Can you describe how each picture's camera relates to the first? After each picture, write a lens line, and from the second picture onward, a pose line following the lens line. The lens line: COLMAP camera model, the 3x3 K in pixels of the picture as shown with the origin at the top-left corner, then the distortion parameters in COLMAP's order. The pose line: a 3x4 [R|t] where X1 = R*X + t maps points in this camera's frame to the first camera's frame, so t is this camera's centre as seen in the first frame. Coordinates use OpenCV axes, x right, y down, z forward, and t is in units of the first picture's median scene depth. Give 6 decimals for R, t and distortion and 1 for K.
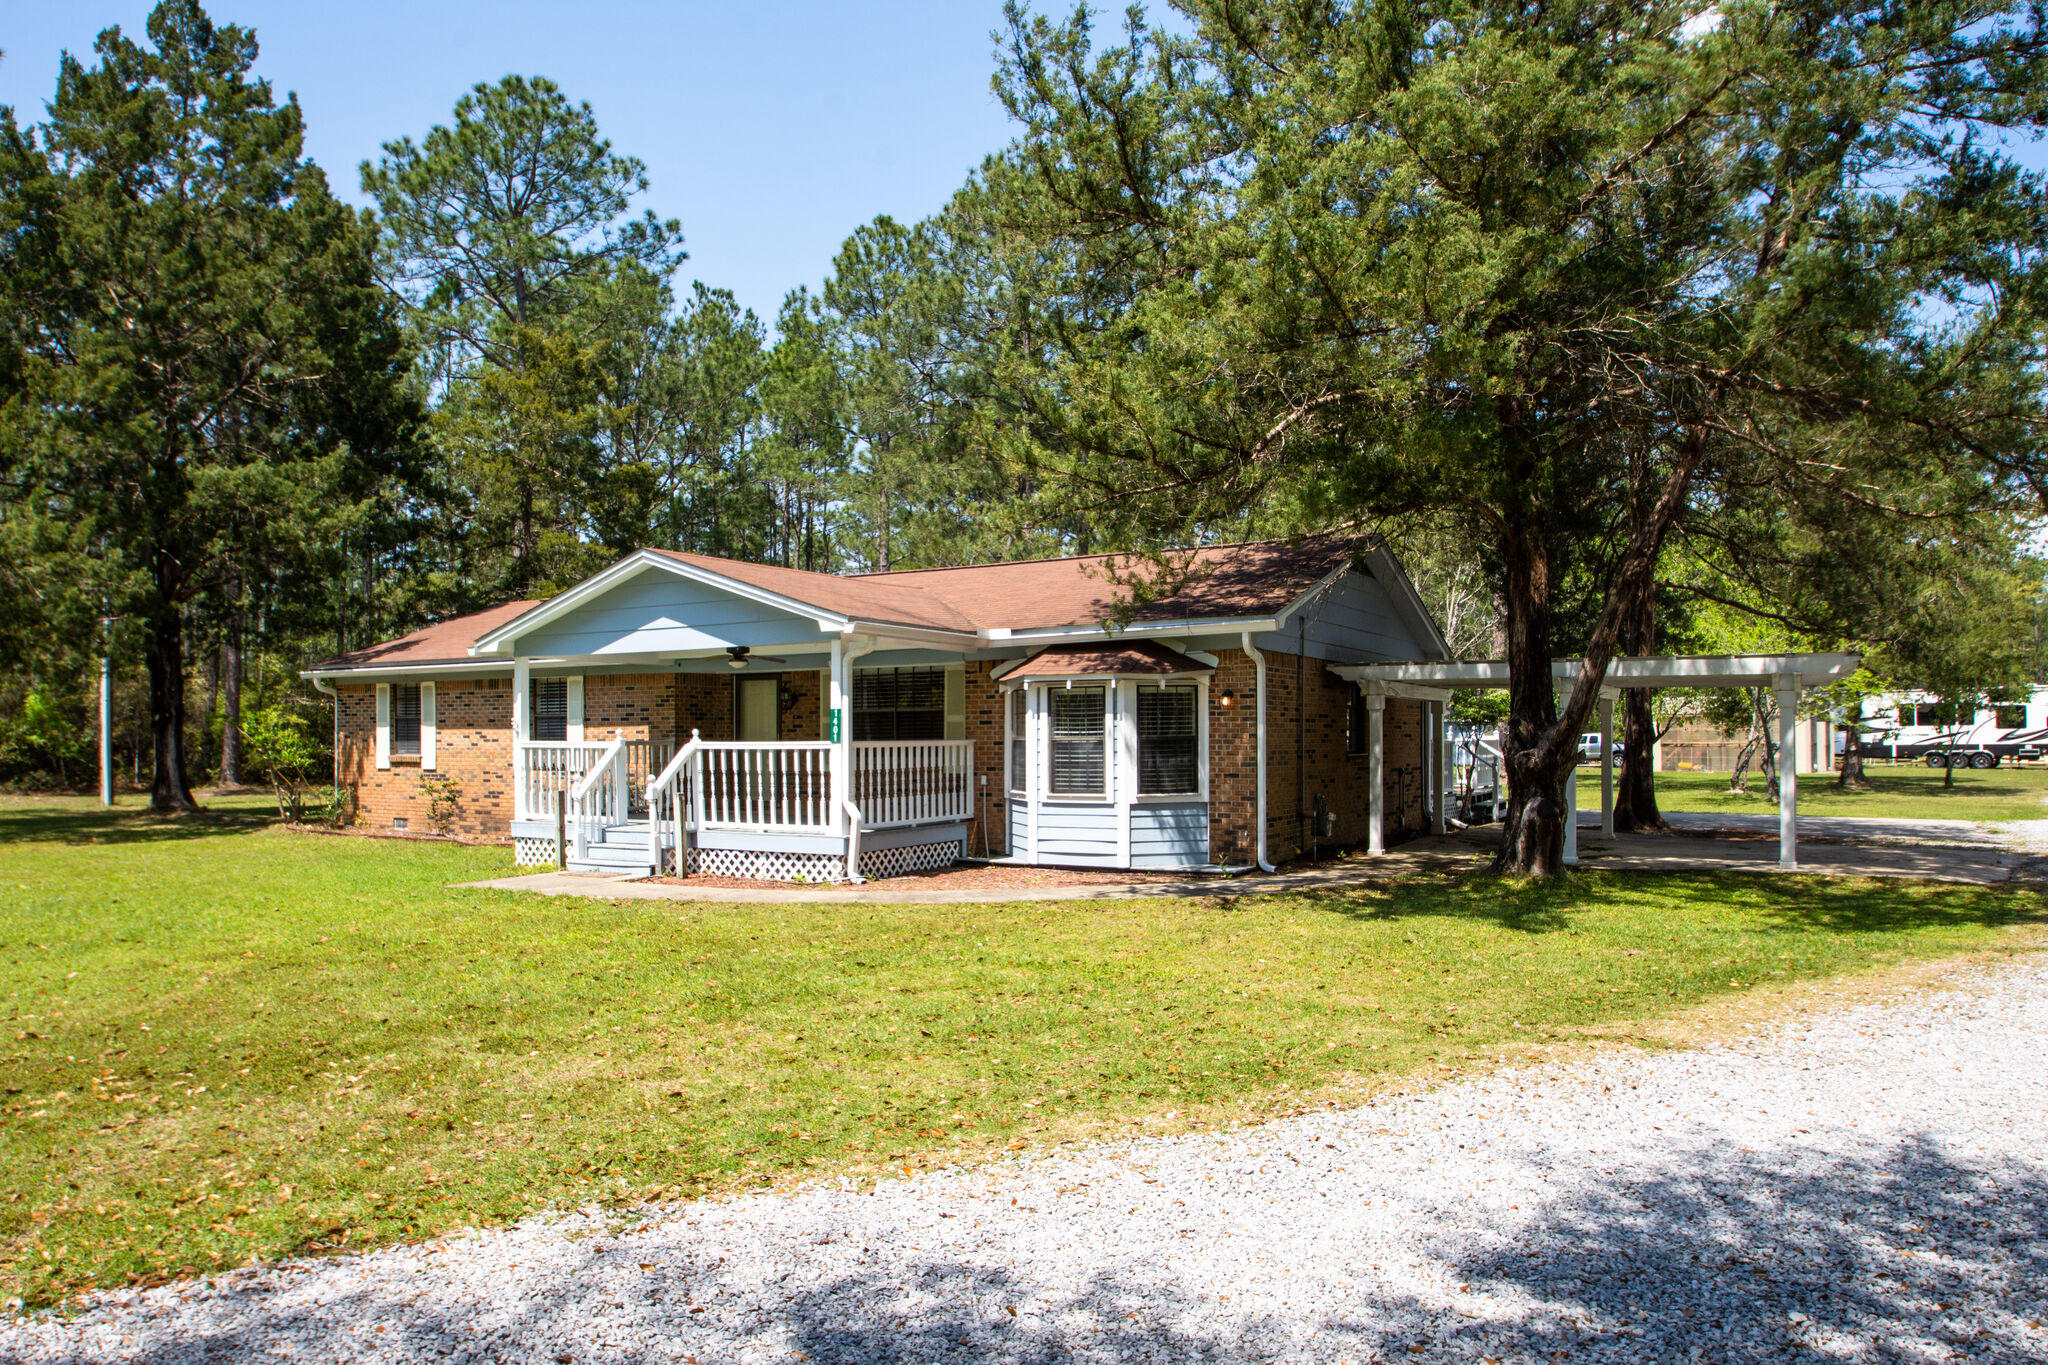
lens RADIAL K [[1446.1, 0, 1026.3], [0, 1446.1, 687.2], [0, 0, 1]] dist [-0.022630, 0.000459]
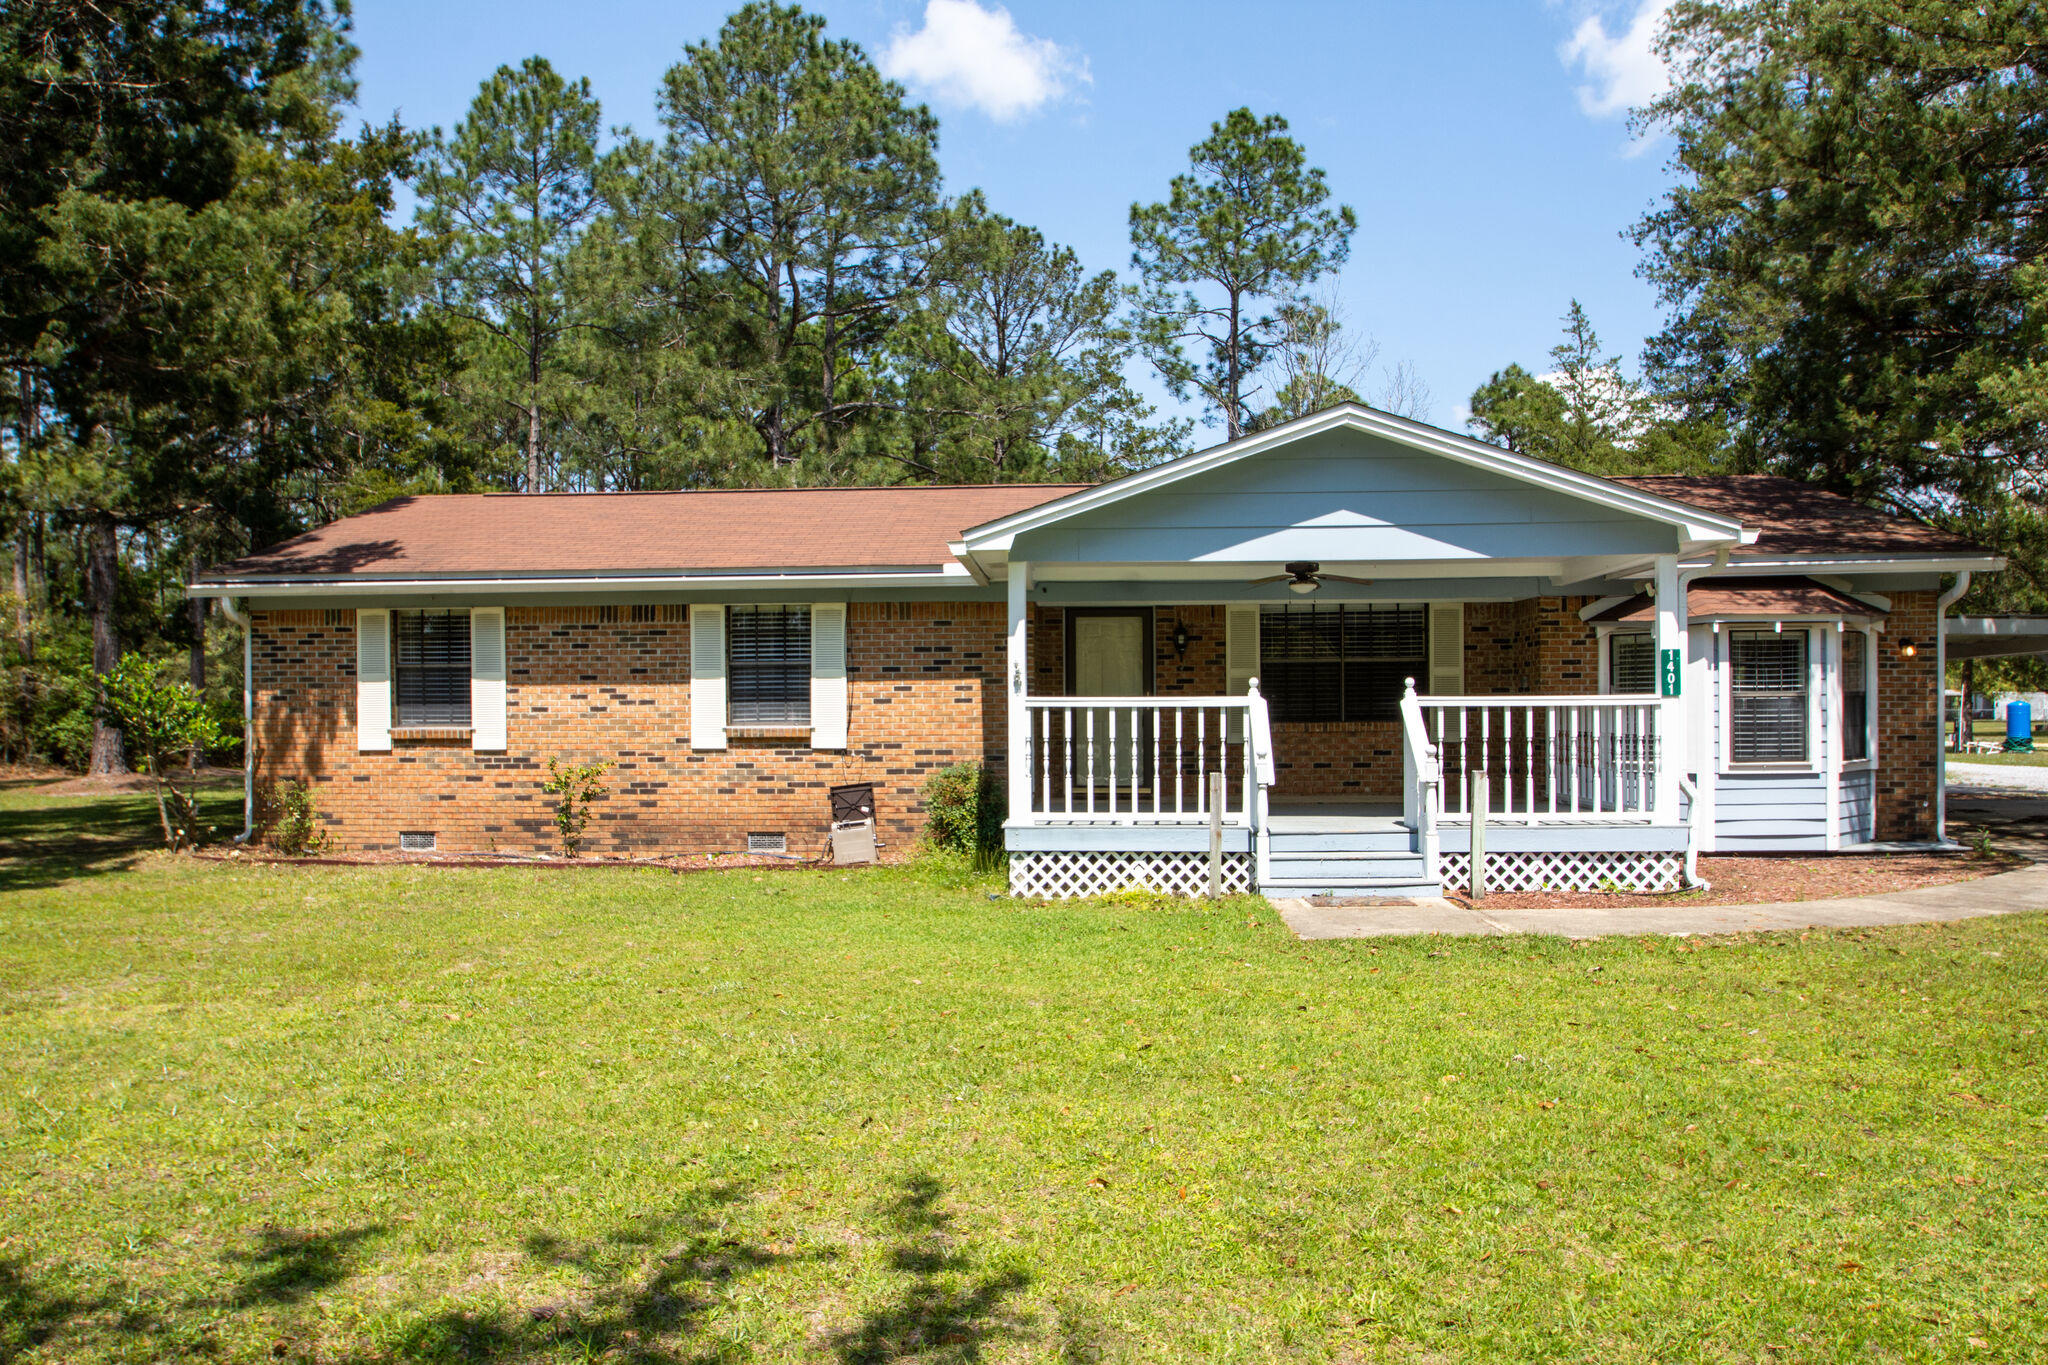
lens RADIAL K [[1446.1, 0, 1024.4], [0, 1446.1, 689.1], [0, 0, 1]] dist [-0.022630, 0.000459]
pose [[0.878685, 0.006597, 0.477356, -0.650039], [-0.013635, 0.999843, 0.011281, 0.026705], [-0.477207, -0.016421, 0.878637, 0.447738]]
